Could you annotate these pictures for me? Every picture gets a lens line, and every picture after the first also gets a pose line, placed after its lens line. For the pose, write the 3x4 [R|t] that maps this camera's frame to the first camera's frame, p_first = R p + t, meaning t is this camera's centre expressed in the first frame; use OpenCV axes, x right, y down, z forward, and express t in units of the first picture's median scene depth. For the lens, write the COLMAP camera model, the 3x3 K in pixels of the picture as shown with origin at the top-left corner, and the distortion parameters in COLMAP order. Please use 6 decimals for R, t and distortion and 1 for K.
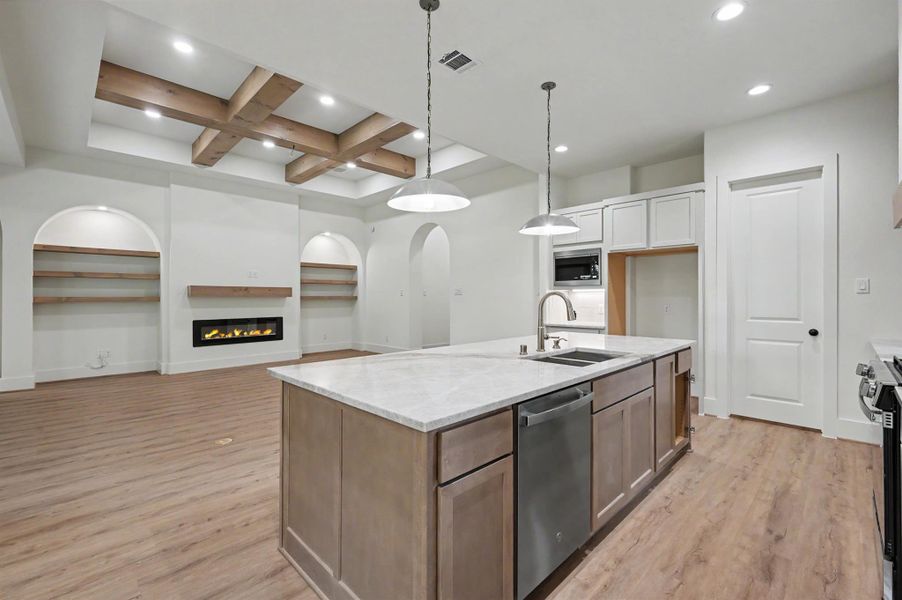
lens RADIAL K [[394.5, 0, 453.8], [0, 394.5, 295.2], [0, 0, 1]] dist [-0.000661, -0.000030]
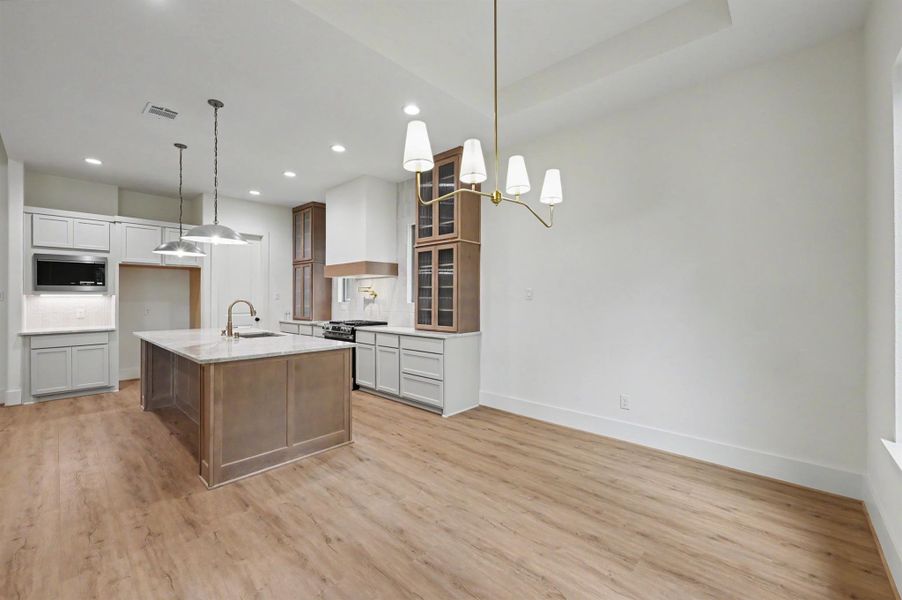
lens RADIAL K [[364.8, 0, 451.0], [0, 364.8, 296.7], [0, 0, 1]] dist [0.000706, 0.000146]
pose [[-0.042792, 0.006108, 0.999065, -0.896049], [-0.001528, 0.999980, -0.006179, -0.007693], [-0.999083, -0.001791, -0.042782, 0.115687]]
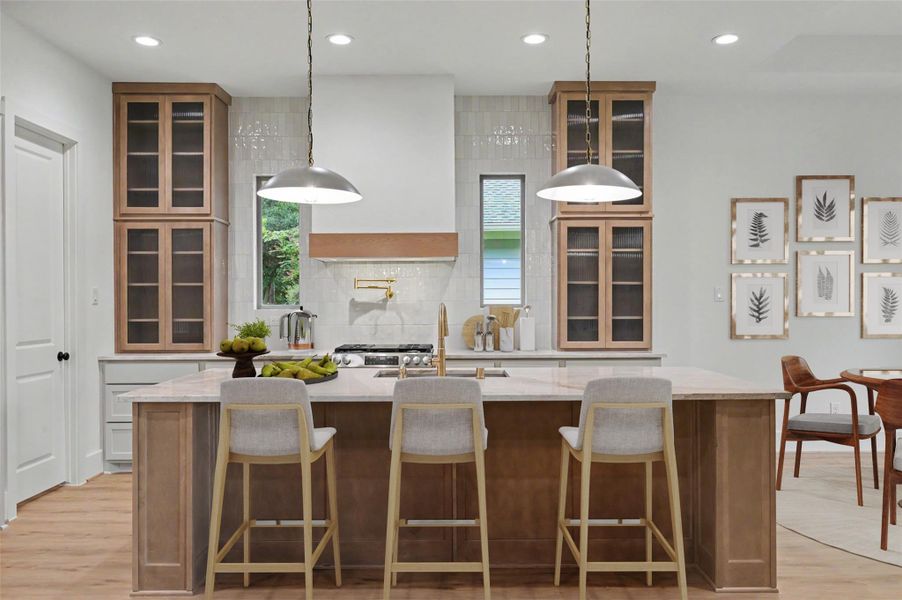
lens RADIAL K [[687.0, 0, 449.0], [0, 687.0, 301.6], [0, 0, 1]] dist [0.001108, 0.003681]
pose [[-0.707808, 0.002804, 0.706400, -0.522378], [0.003386, 0.999994, -0.000577, -0.006622], [-0.706397, 0.001984, -0.707813, 1.348448]]
